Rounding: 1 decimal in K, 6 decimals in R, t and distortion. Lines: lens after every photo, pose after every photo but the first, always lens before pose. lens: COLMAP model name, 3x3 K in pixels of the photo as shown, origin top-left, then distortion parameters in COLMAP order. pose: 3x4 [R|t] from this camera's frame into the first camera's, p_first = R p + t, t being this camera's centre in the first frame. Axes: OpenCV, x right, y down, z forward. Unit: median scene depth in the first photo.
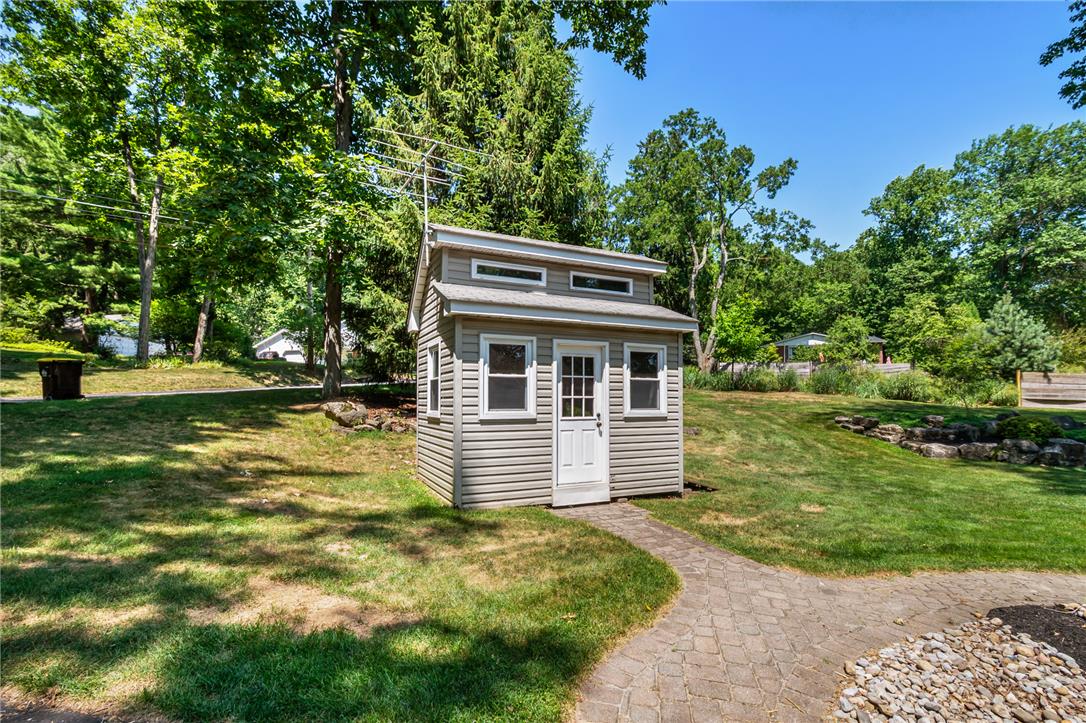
lens RADIAL K [[496.2, 0, 551.0], [0, 496.2, 398.7], [0, 0, 1]] dist [-0.002297, -0.000830]
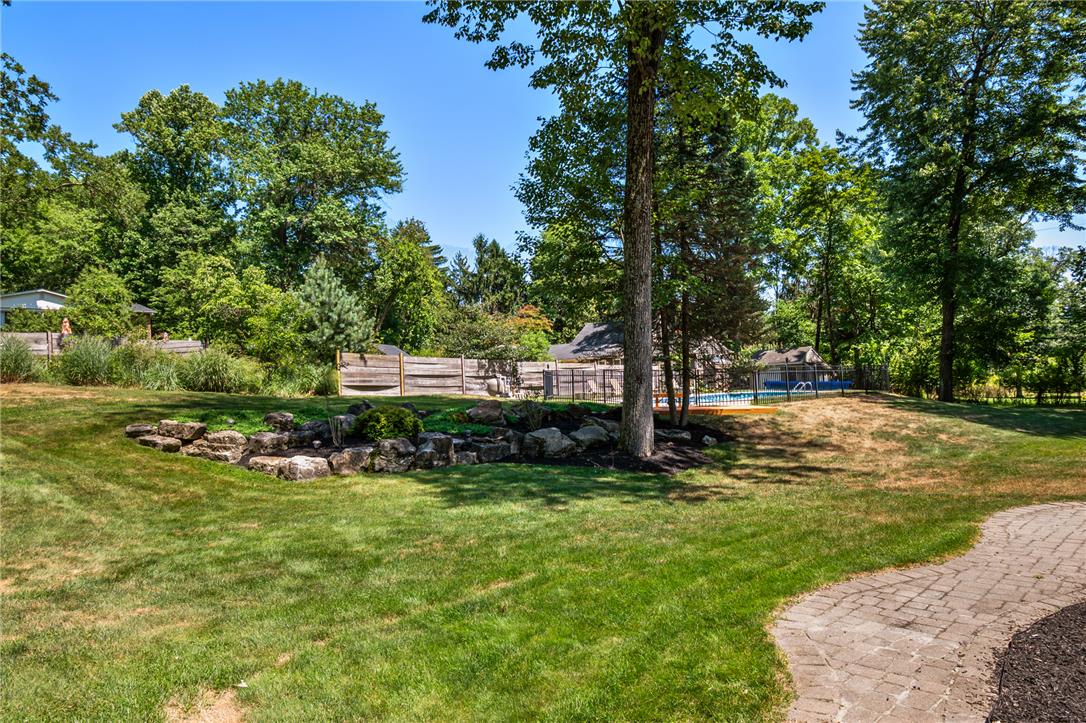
lens RADIAL K [[683.5, 0, 543.0], [0, 683.5, 361.5], [0, 0, 1]] dist [0.002807, -0.003860]
pose [[0.428699, 0.008501, 0.903407, 0.052028], [0.035565, 0.999022, -0.026277, 0.001579], [-0.902747, 0.043395, 0.427977, 0.145921]]
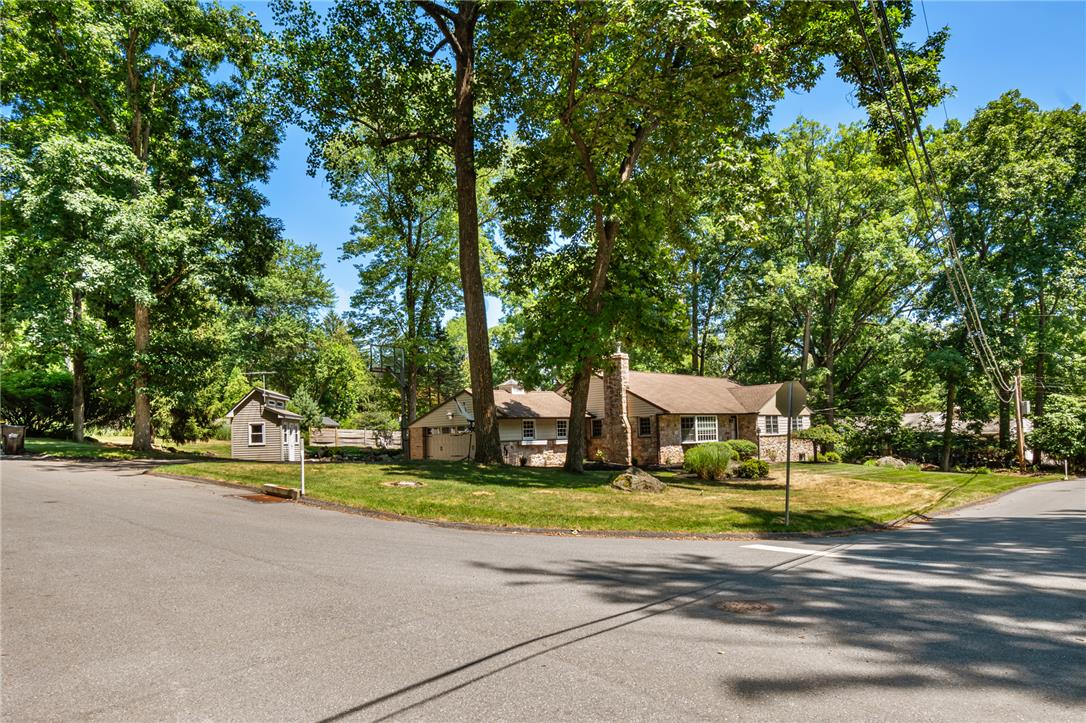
lens RADIAL K [[741.1, 0, 542.0], [0, 741.1, 436.3], [0, 0, 1]] dist [-0.056990, 0.000009]
pose [[0.356281, -0.006198, 0.934358, -0.917540], [0.028060, 0.999598, -0.004069, 0.010184], [-0.933957, 0.027668, 0.356312, -0.557809]]
